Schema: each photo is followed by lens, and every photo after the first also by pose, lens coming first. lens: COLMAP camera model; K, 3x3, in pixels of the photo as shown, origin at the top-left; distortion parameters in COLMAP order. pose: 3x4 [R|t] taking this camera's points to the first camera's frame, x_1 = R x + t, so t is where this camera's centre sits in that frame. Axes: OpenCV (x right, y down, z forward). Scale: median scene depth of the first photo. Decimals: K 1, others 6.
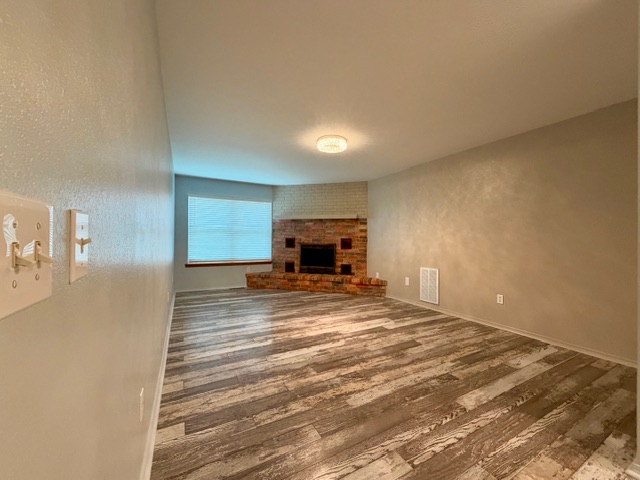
lens RADIAL K [[255.0, 0, 320.5], [0, 255.0, 239.2], [0, 0, 1]] dist [0.001062, 0.000008]
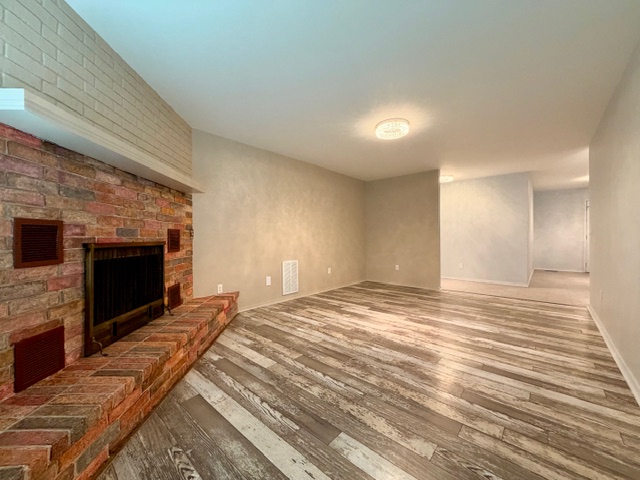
lens RADIAL K [[255.0, 0, 320.5], [0, 255.0, 238.1], [0, 0, 1]] dist [0.001062, 0.000008]
pose [[-0.340547, -0.008029, 0.940193, -0.597643], [0.001063, 0.999960, 0.008924, 0.012656], [-0.940227, 0.004039, -0.340525, 1.257483]]
